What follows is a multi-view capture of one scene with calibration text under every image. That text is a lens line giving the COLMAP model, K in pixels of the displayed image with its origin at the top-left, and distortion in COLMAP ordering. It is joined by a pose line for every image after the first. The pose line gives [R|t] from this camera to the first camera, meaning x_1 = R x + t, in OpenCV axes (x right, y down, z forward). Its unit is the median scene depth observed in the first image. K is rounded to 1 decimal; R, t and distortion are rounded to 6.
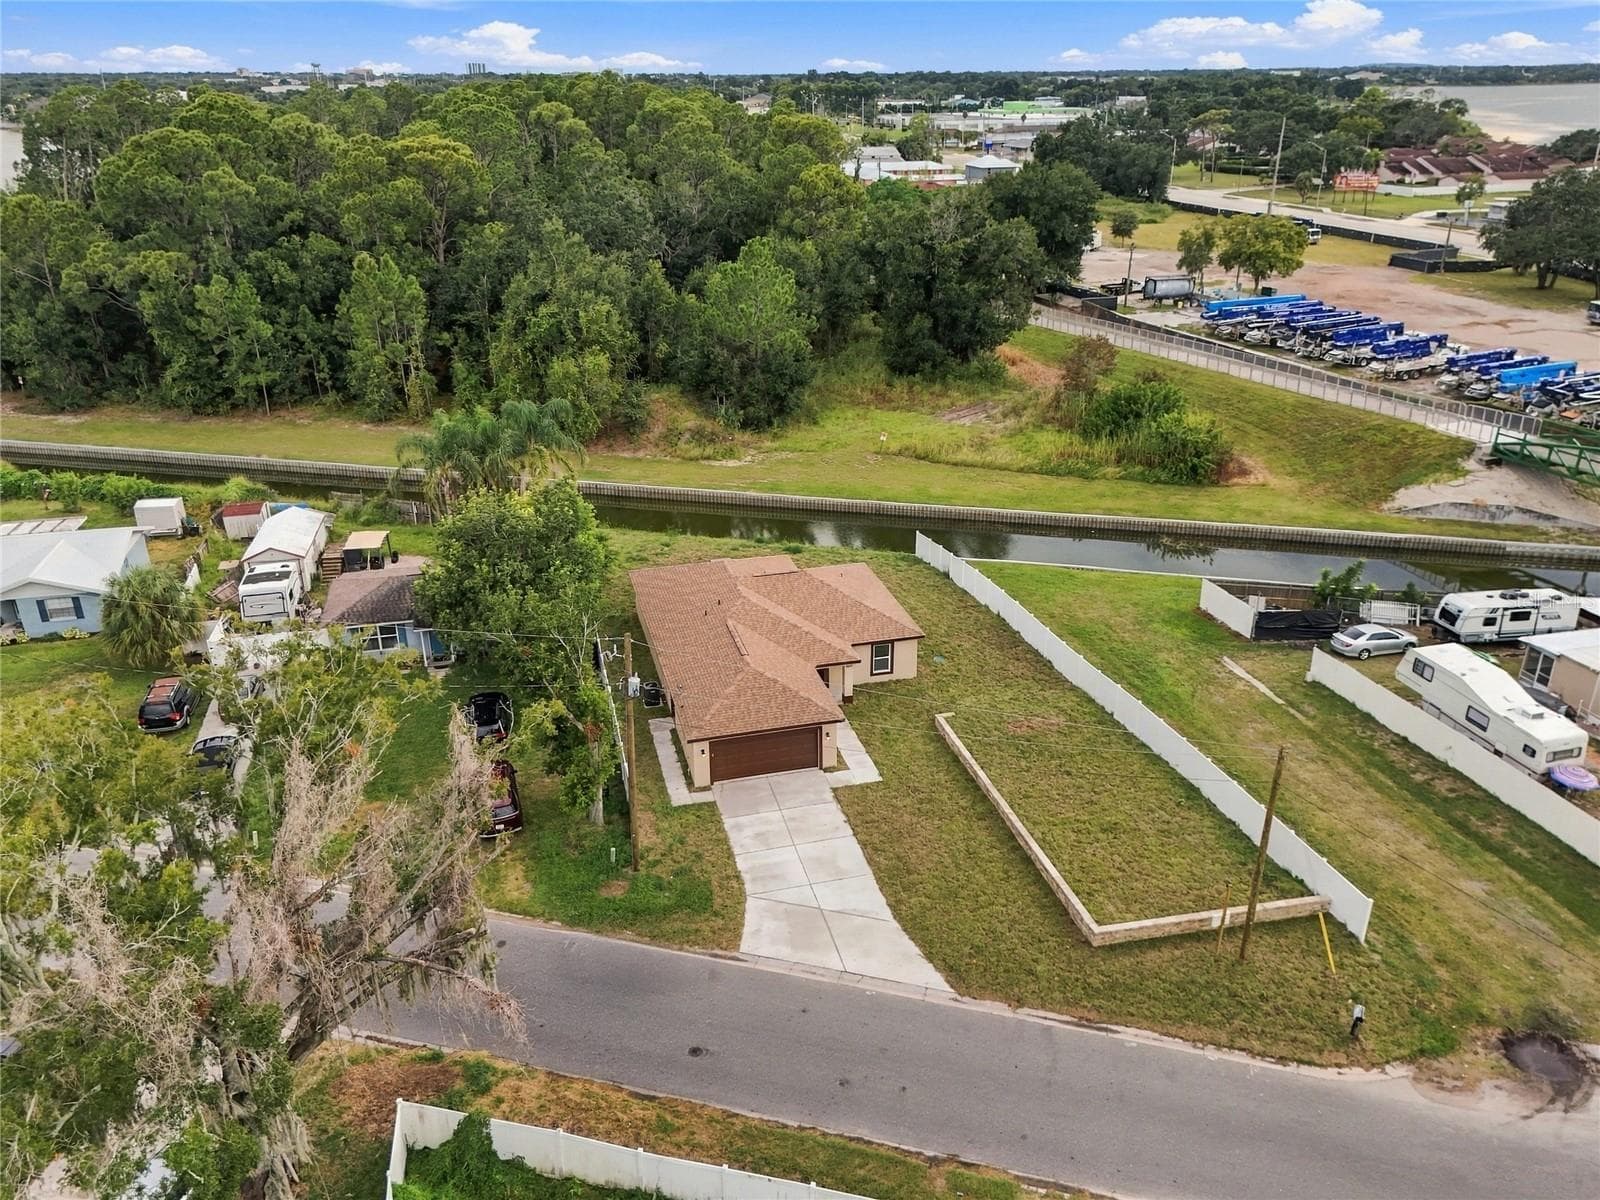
lens RADIAL K [[1182.7, 0, 800.0], [0, 1182.7, 600.0], [0, 0, 1]] dist [0.008971, 0.002723]
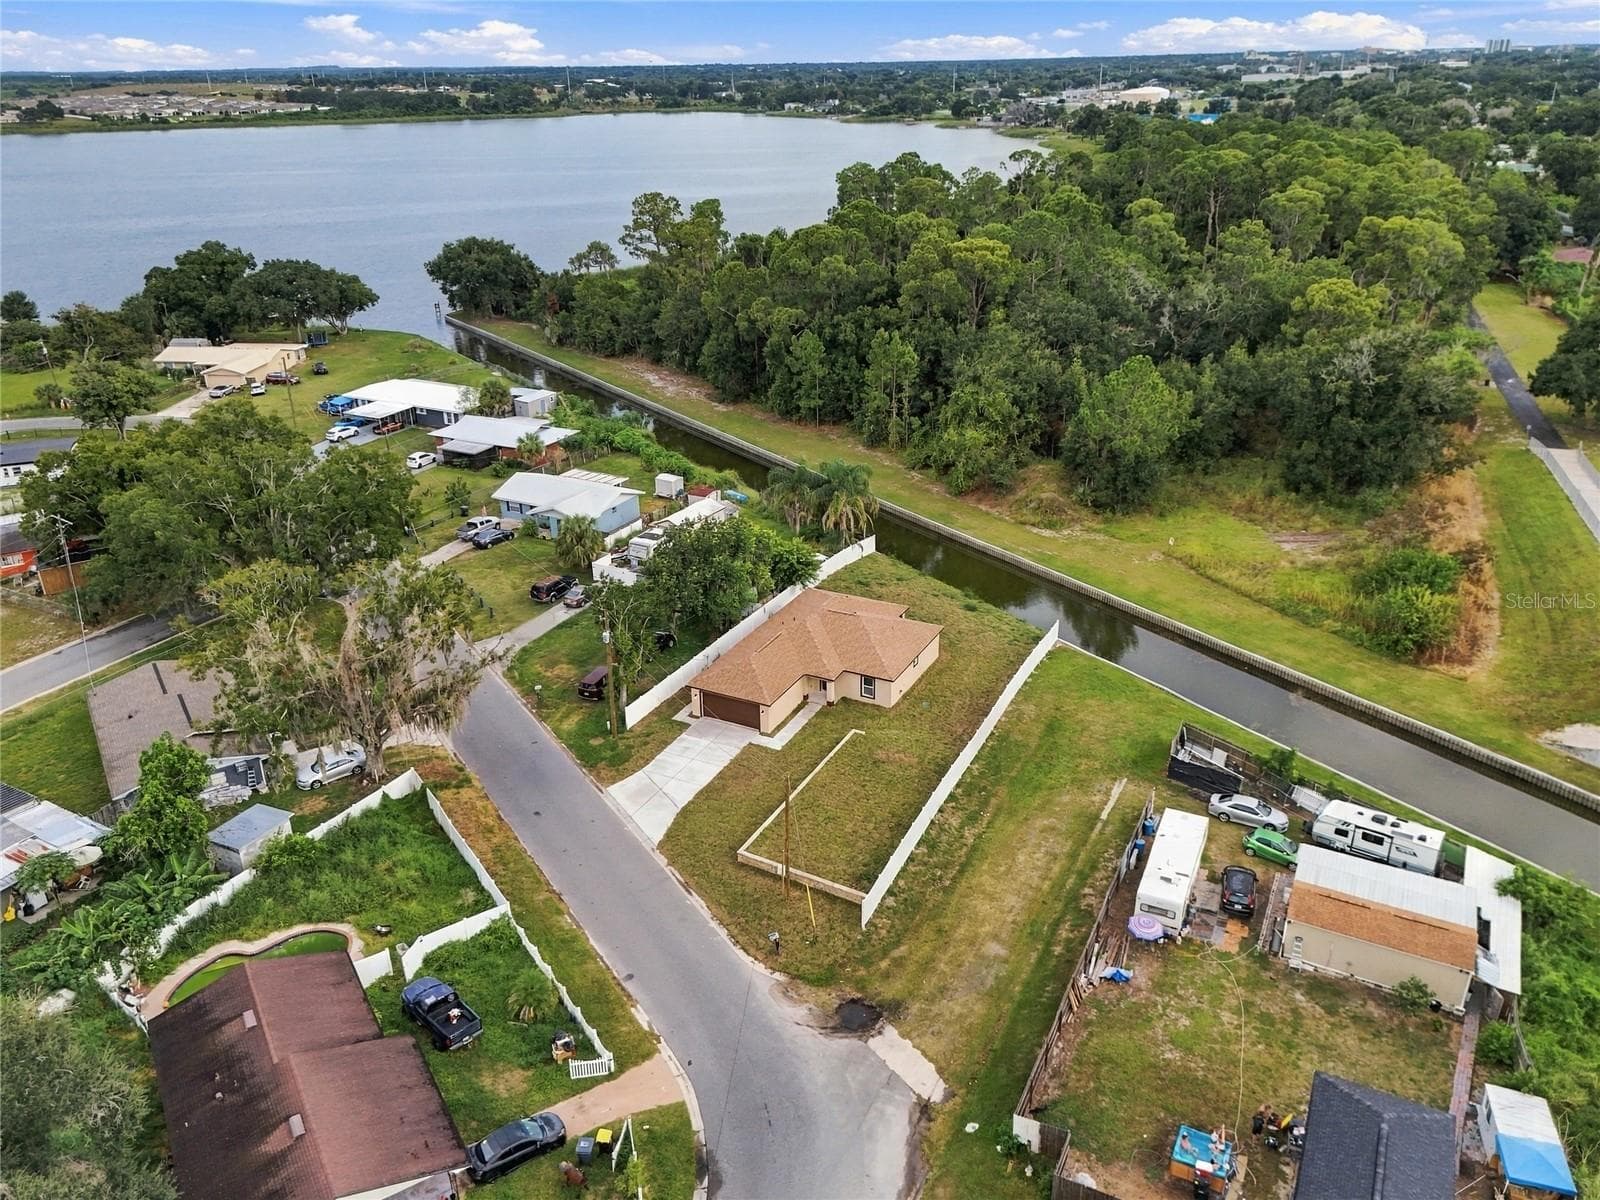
lens RADIAL K [[1182.7, 0, 800.0], [0, 1182.7, 600.0], [0, 0, 1]] dist [0.008971, 0.002723]
pose [[0.737115, 0.265553, -0.621404, 0.828333], [-0.256427, 0.960693, 0.106371, -0.175936], [0.625225, 0.080937, 0.776236, -0.189411]]
